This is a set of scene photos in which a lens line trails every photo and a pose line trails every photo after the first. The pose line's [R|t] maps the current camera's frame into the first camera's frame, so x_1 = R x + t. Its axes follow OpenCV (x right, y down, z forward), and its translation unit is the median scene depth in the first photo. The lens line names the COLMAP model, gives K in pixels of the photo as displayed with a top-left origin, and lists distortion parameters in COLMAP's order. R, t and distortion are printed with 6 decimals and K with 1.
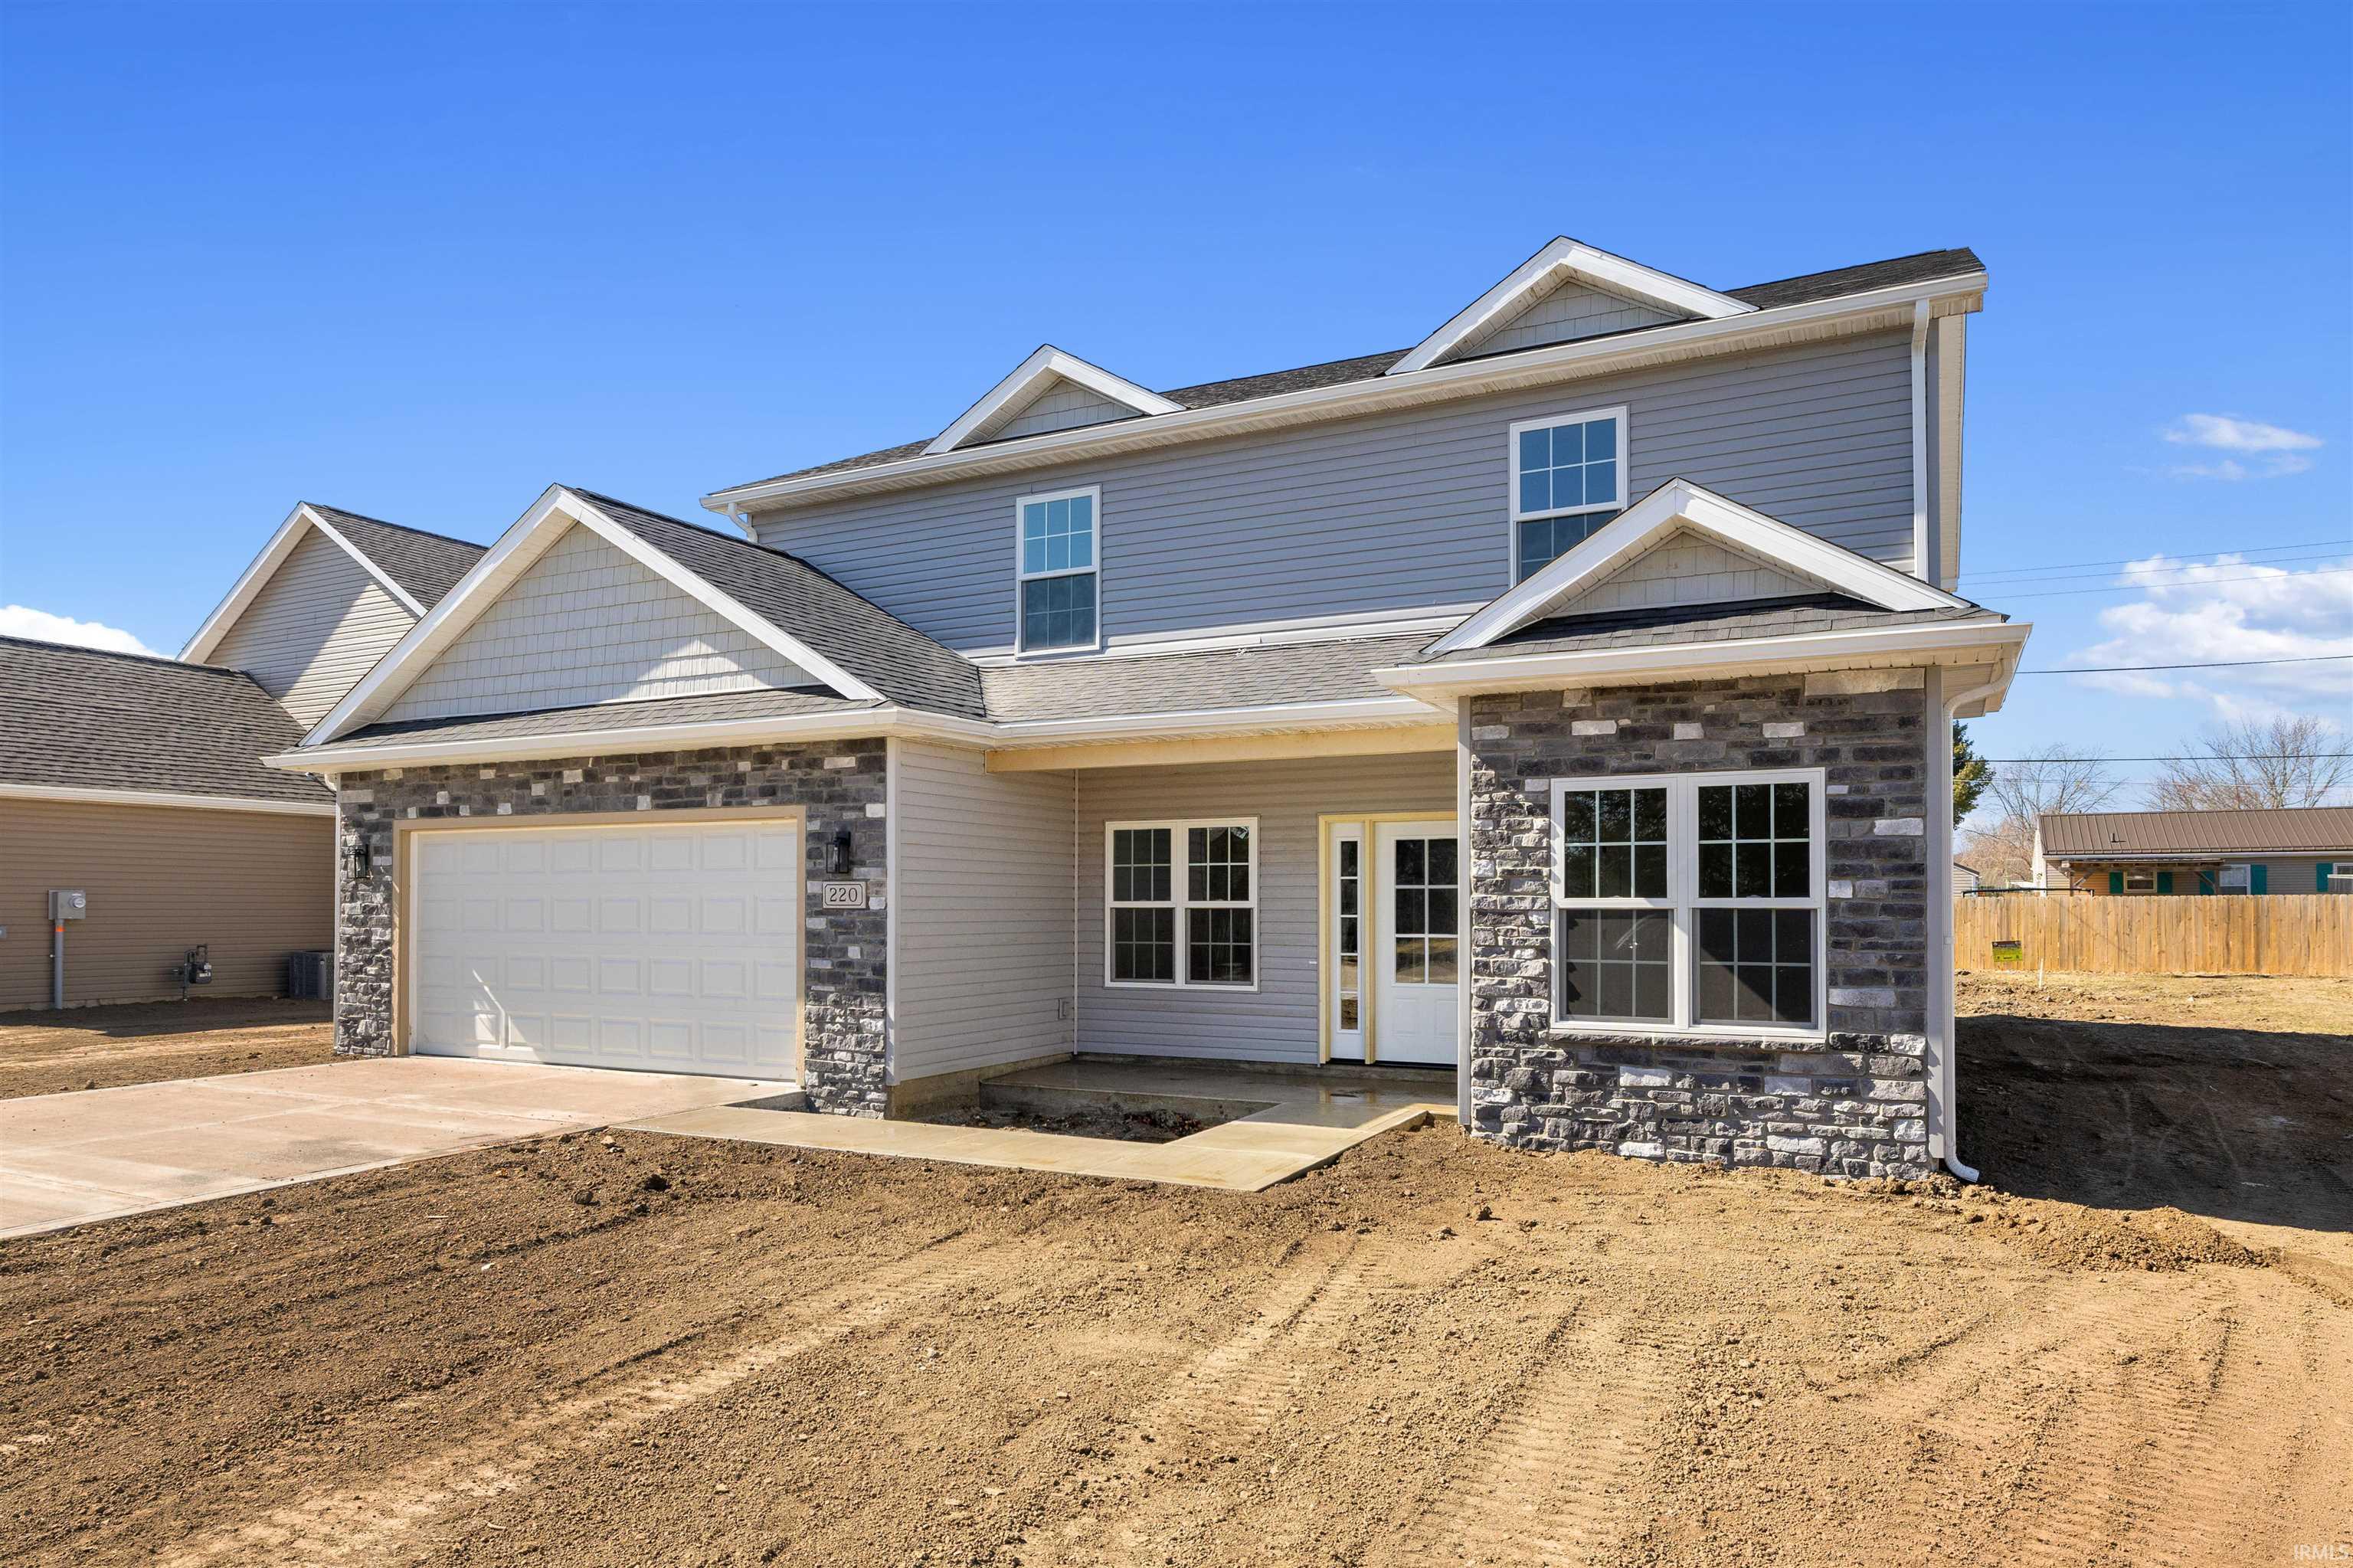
lens RADIAL K [[1497.7, 0, 1174.4], [0, 1497.7, 886.7], [0, 0, 1]] dist [0.005240, 0.000703]
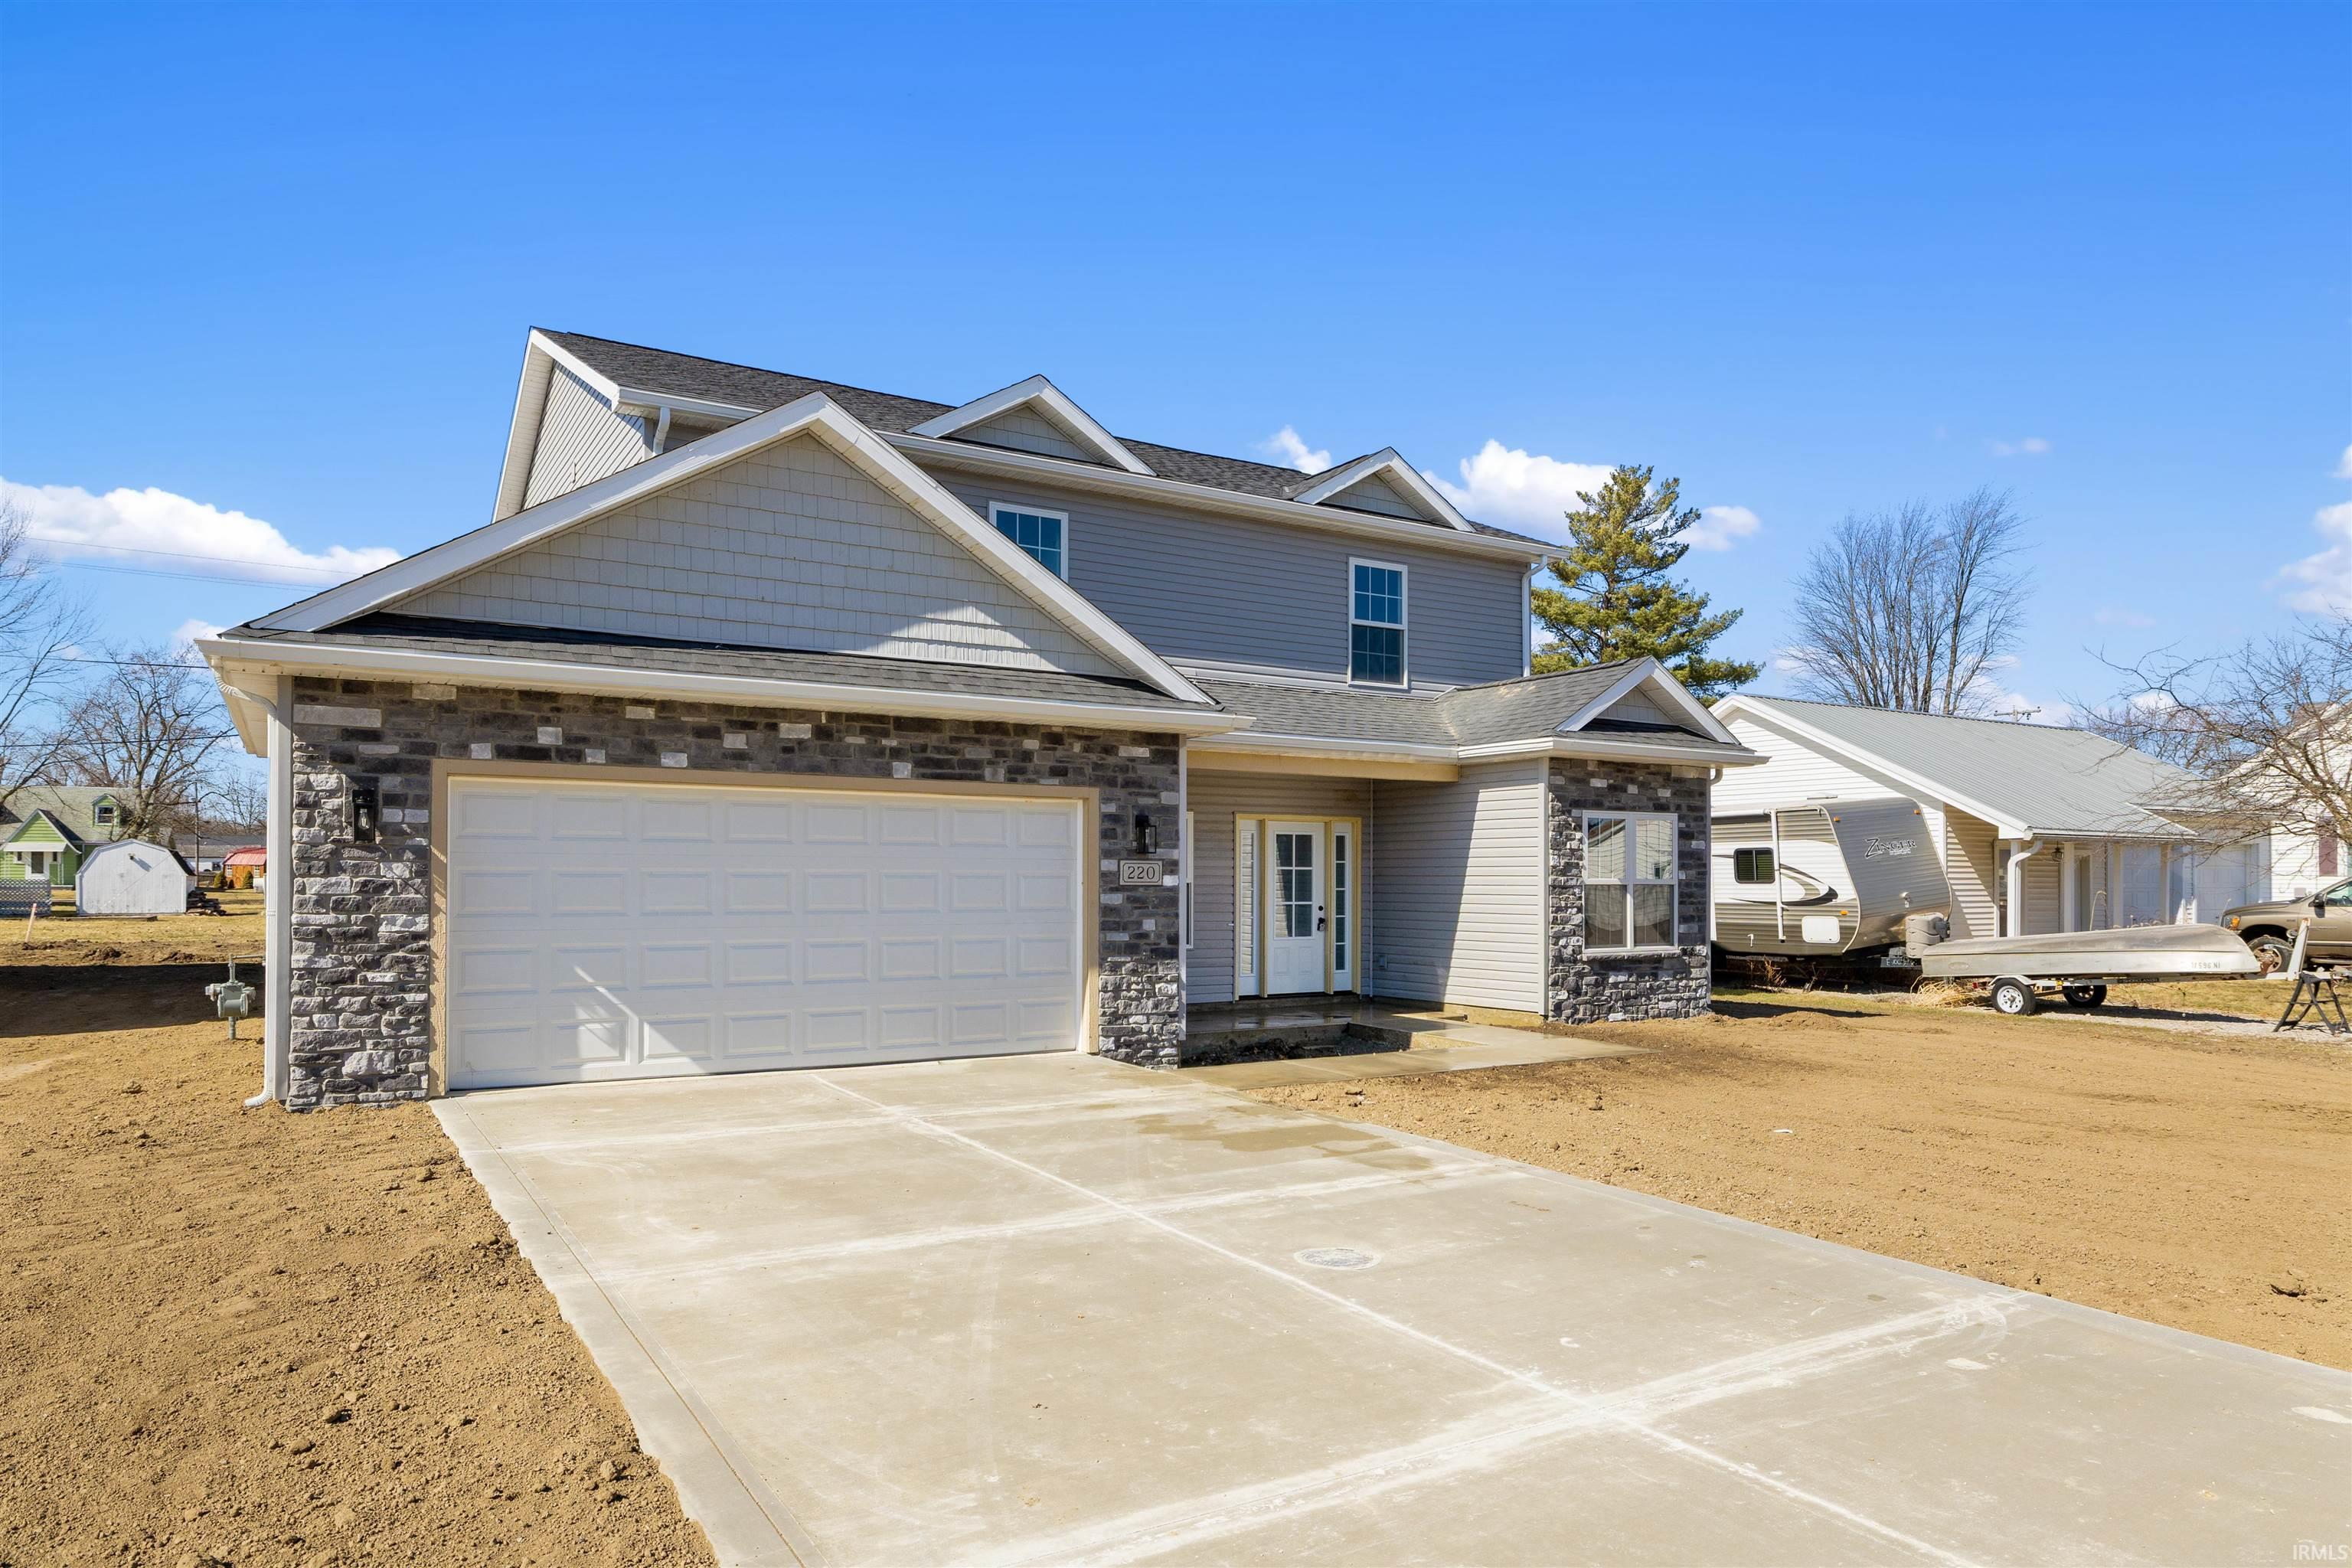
lens RADIAL K [[1397.2, 0, 1172.8], [0, 1397.2, 860.6], [0, 0, 1]] dist [-0.004953, -0.000364]
pose [[0.514221, 0.012080, 0.857573, -1.072875], [-0.014720, 0.999878, -0.005258, 0.001545], [-0.857531, -0.009920, 0.514336, 0.445996]]
